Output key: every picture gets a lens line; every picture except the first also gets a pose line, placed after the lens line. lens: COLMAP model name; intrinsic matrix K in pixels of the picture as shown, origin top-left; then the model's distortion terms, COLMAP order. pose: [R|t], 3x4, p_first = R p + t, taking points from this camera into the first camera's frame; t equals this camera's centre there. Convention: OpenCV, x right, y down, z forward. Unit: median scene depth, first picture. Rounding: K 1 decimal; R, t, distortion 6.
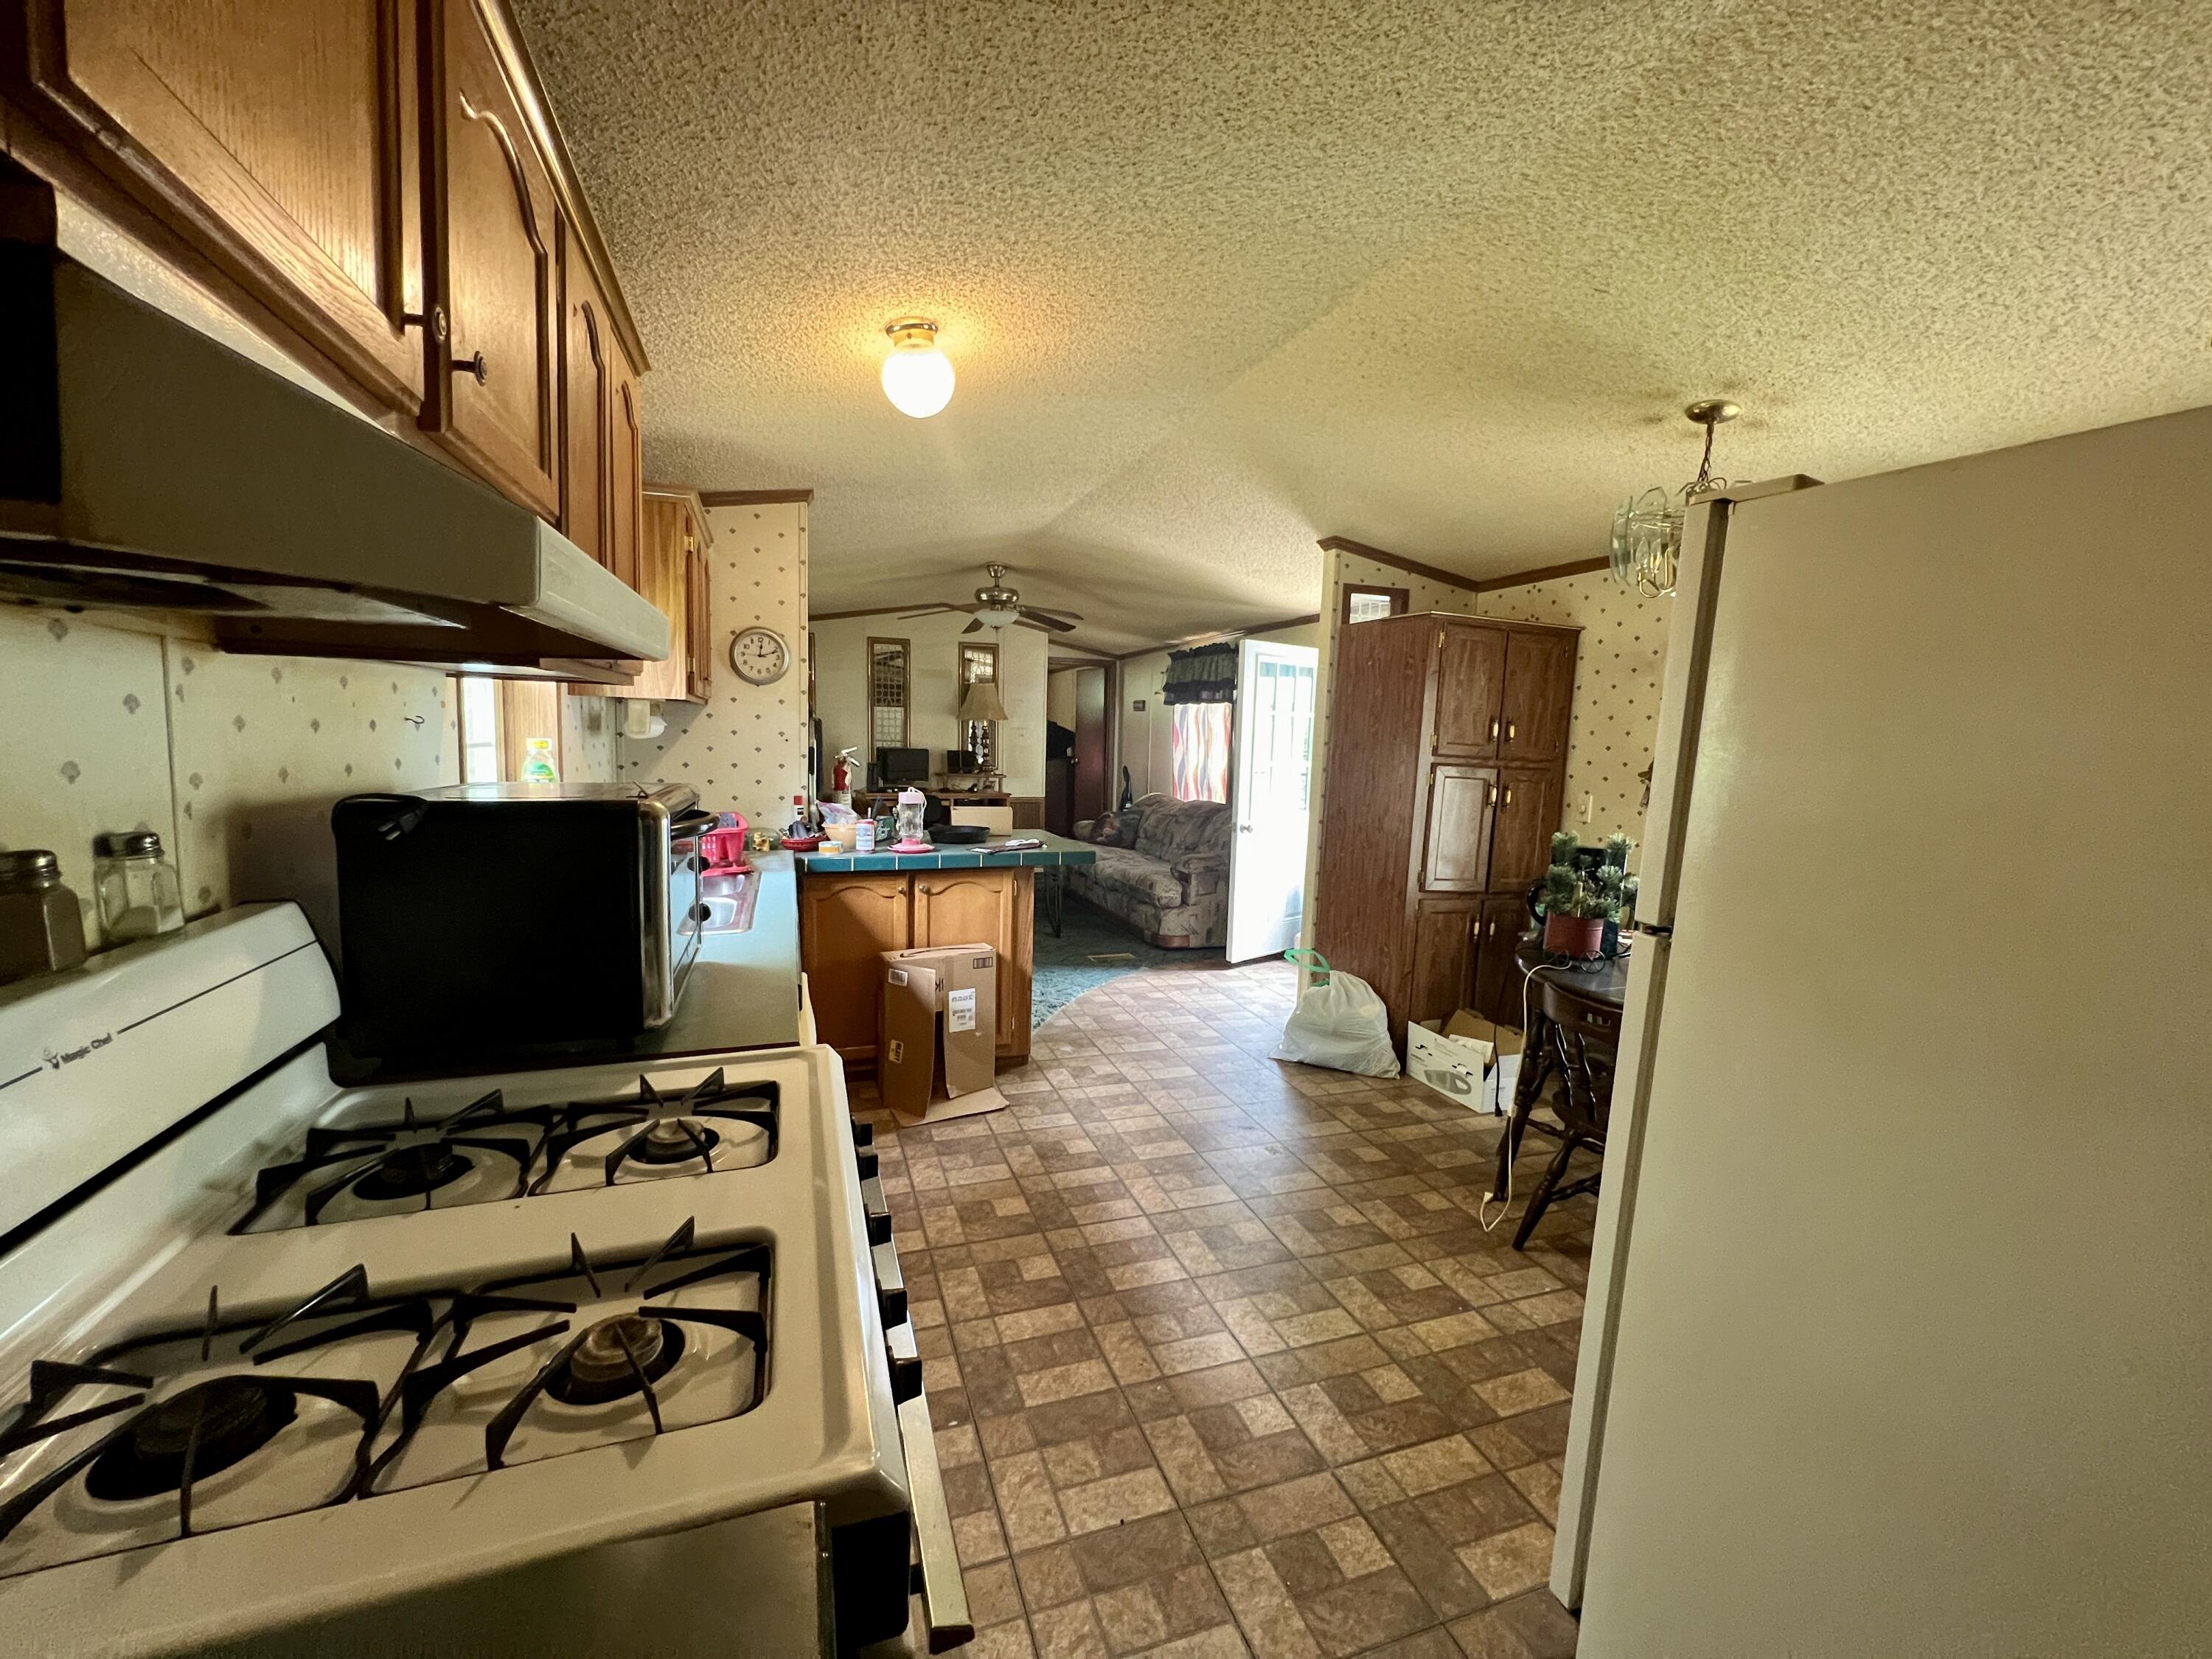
lens RADIAL K [[895.3, 0, 1108.9], [0, 895.3, 828.1], [0, 0, 1]] dist [0.000151, 0.000019]
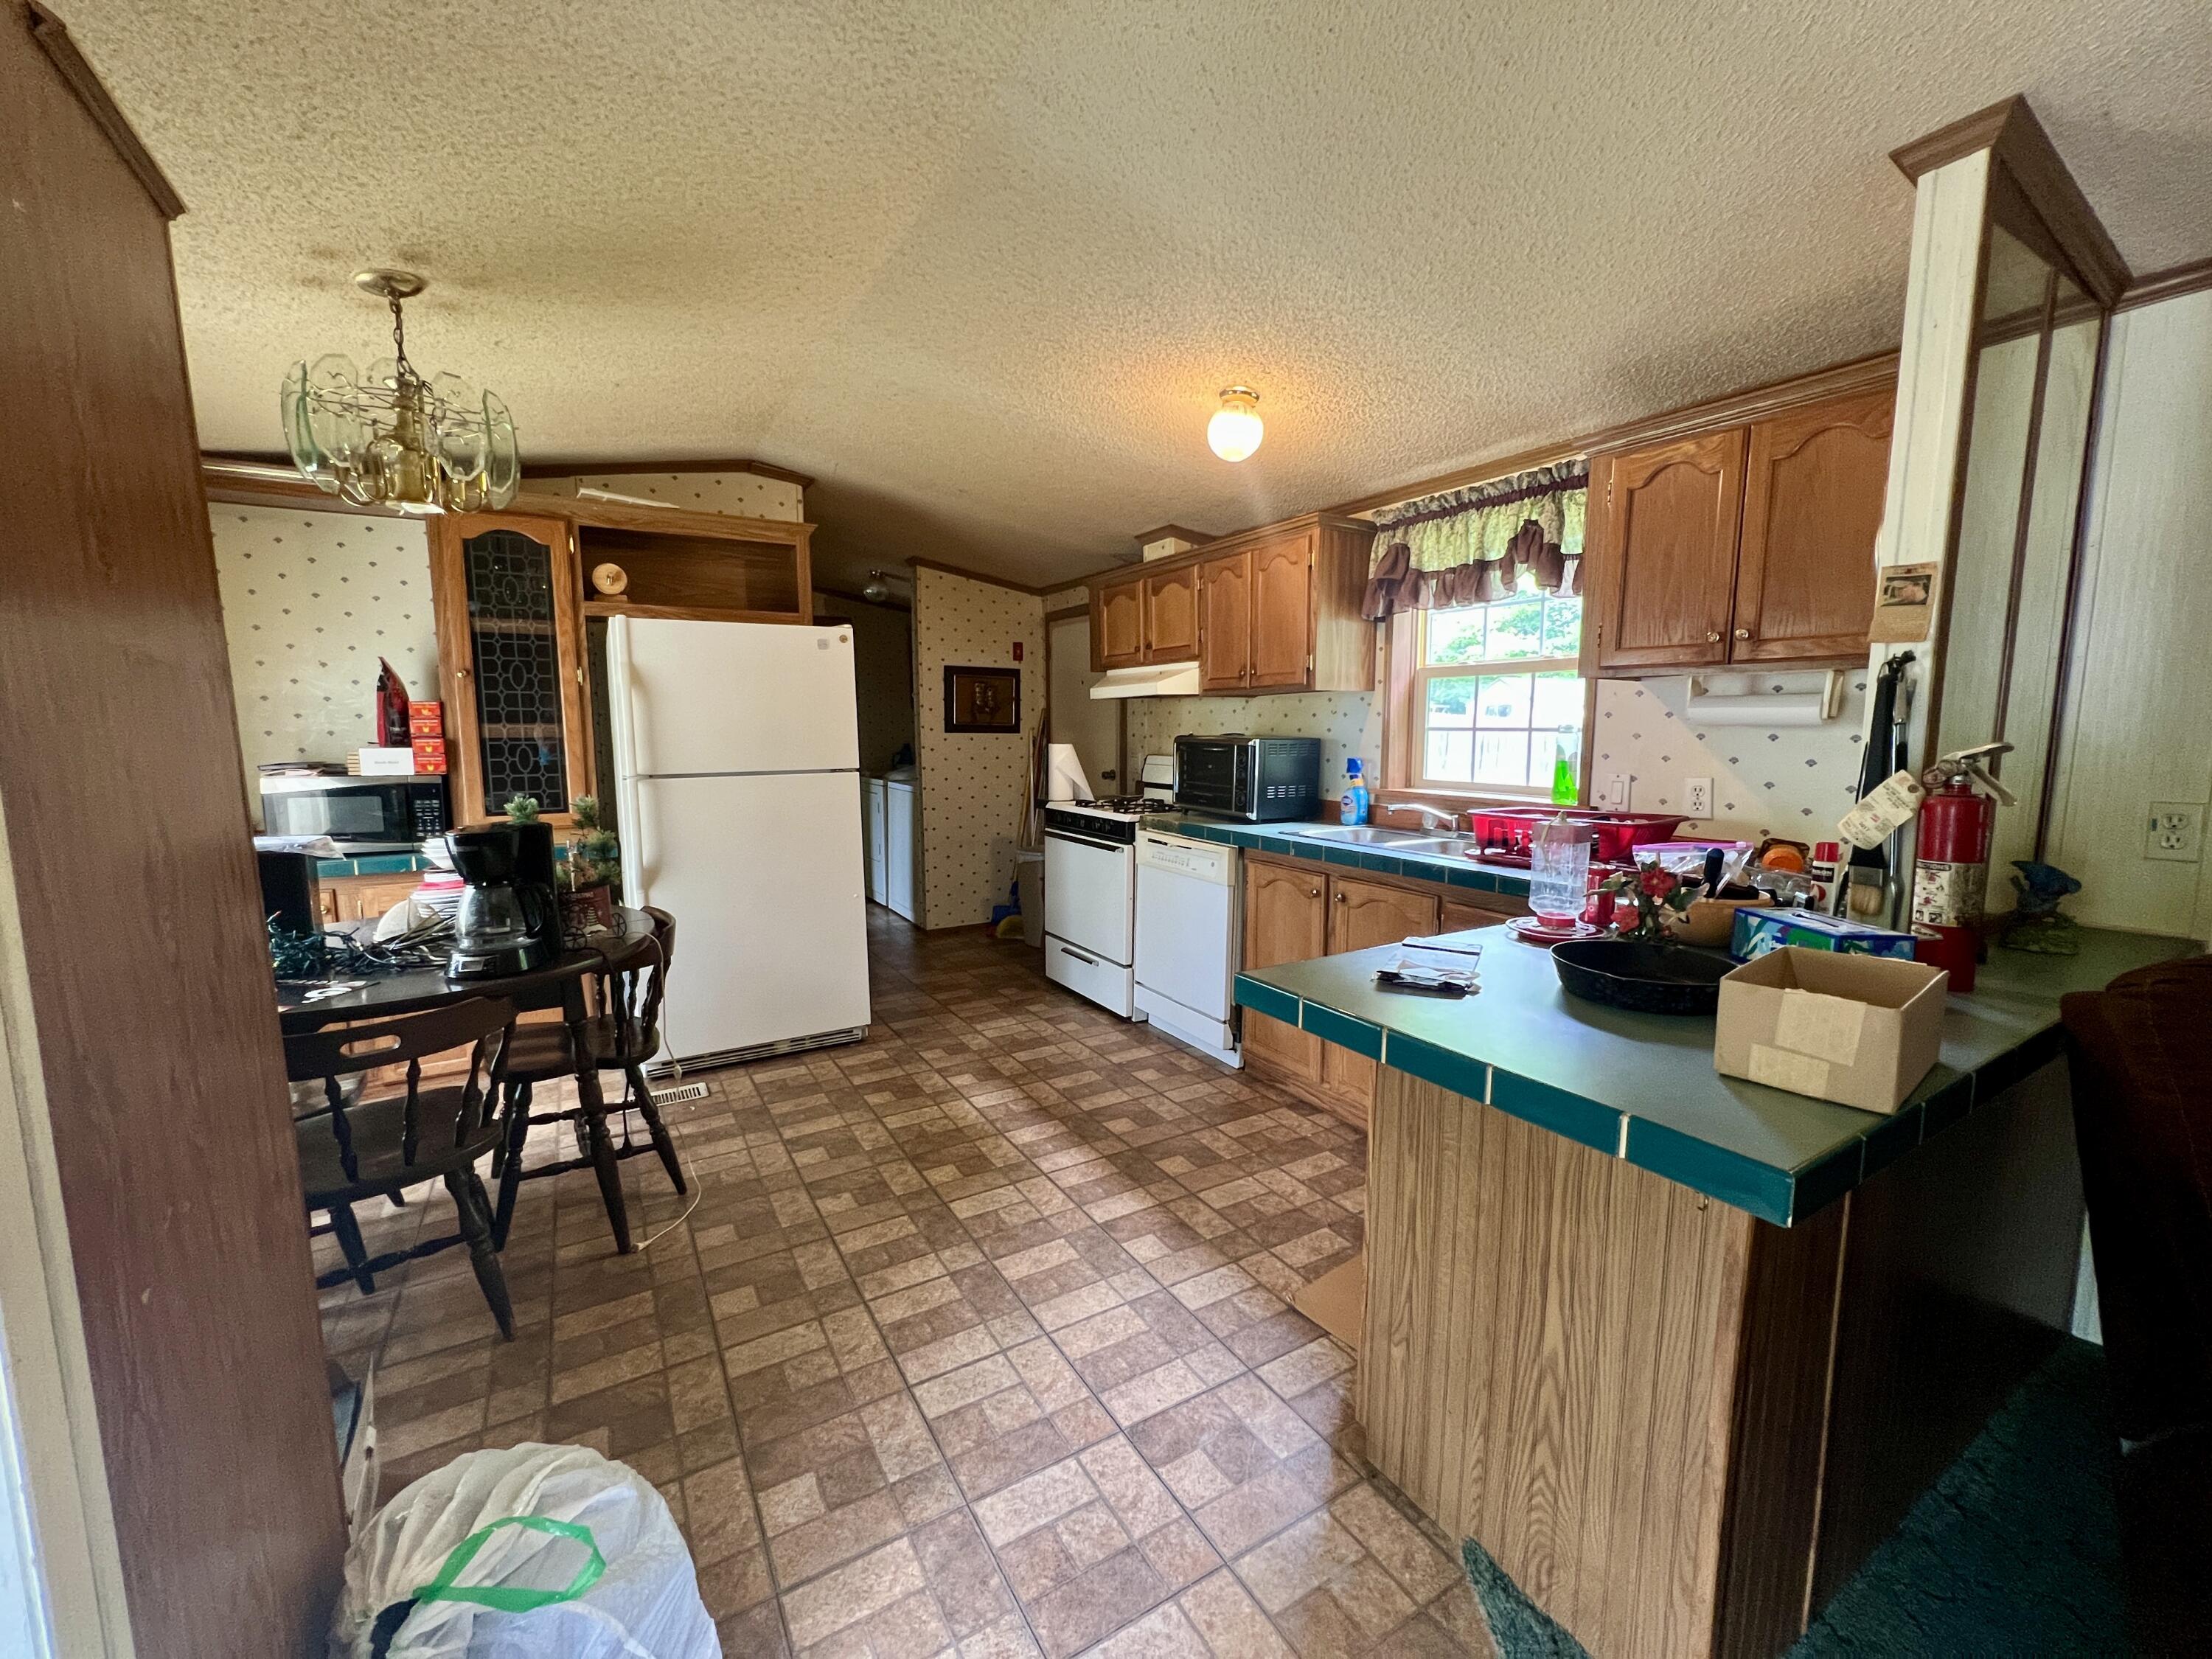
lens RADIAL K [[890.0, 0, 1106.4], [0, 890.0, 825.6], [0, 0, 1]] dist [-0.002128, -0.000124]
pose [[-0.980447, -0.008248, -0.196612, 0.119737], [-0.051958, 0.974516, 0.218219, -0.124371], [0.189802, 0.224167, -0.955889, 1.296254]]
